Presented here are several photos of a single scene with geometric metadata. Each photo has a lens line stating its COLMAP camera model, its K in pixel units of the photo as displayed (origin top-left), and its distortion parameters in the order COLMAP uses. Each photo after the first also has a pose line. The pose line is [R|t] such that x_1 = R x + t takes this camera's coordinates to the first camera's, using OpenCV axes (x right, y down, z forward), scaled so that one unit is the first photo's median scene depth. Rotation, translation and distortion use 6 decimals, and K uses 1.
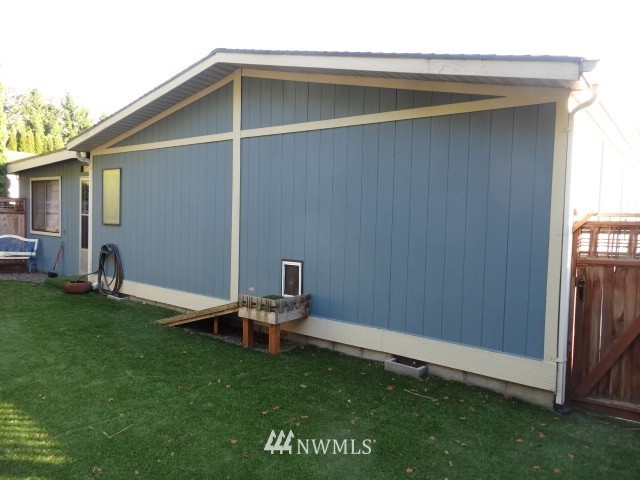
lens RADIAL K [[463.9, 0, 319.7], [0, 463.9, 241.5], [0, 0, 1]] dist [-0.003502, -0.002250]
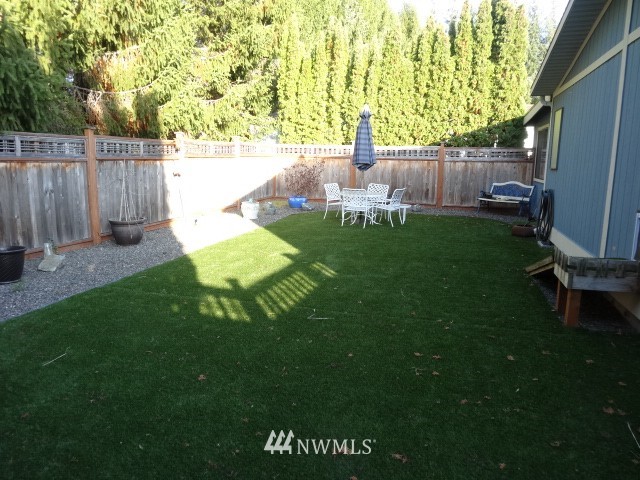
lens RADIAL K [[463.9, 0, 319.7], [0, 463.9, 241.5], [0, 0, 1]] dist [-0.003502, -0.002250]
pose [[0.361855, 0.133552, -0.922619, 0.489297], [-0.046737, 0.991039, 0.125126, 0.025677], [0.931062, -0.002157, 0.364854, 0.356341]]
